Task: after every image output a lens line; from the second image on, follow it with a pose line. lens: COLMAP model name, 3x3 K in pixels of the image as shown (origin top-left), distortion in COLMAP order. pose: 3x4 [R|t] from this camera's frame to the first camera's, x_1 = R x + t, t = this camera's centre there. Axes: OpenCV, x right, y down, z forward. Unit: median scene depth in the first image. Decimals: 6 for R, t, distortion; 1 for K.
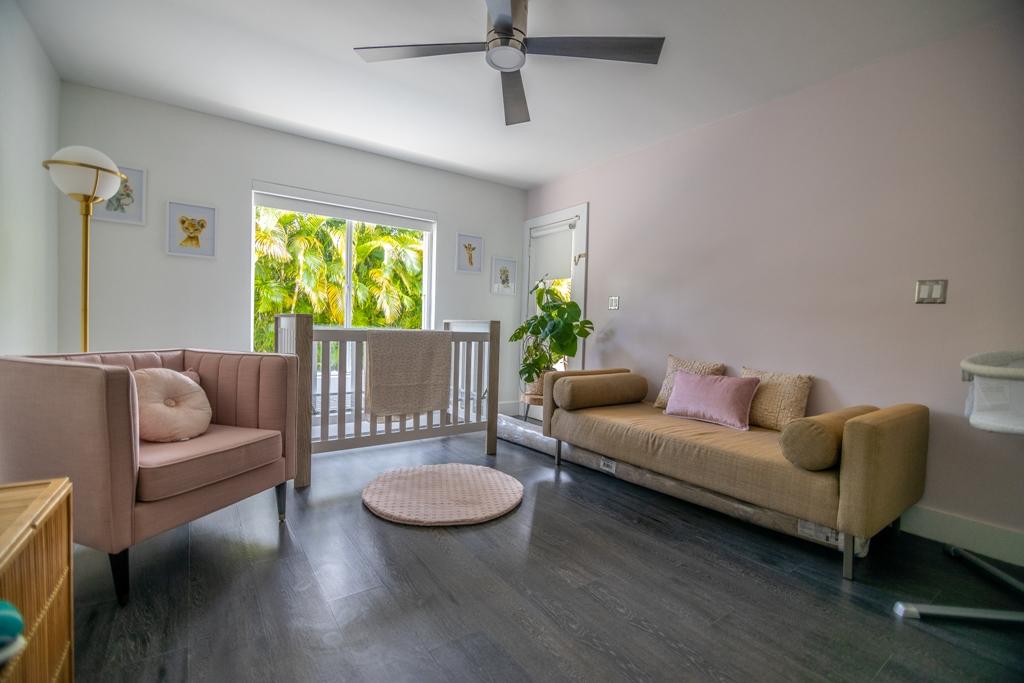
lens RADIAL K [[448.8, 0, 512.6], [0, 448.8, 340.7], [0, 0, 1]] dist [-0.026866, 0.000030]
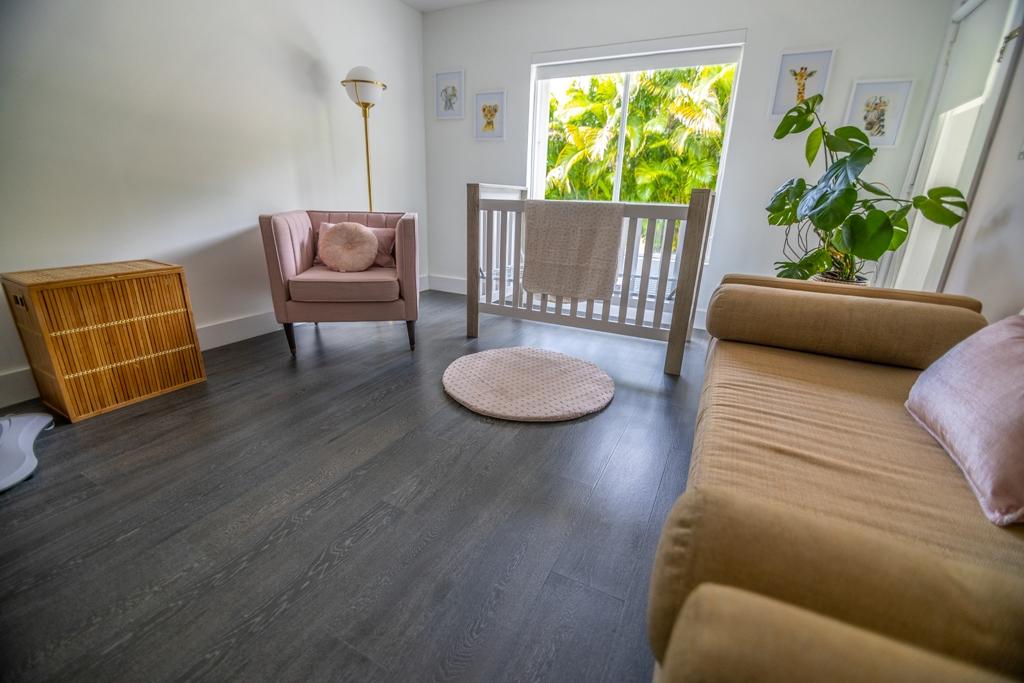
lens RADIAL K [[439.9, 0, 509.6], [0, 439.9, 341.6], [0, 0, 1]] dist [-0.009438, -0.000276]
pose [[0.464412, 0.262922, -0.845691, 0.471126], [-0.048053, 0.960989, 0.272379, 0.011121], [0.884315, -0.085858, 0.458929, 0.451919]]
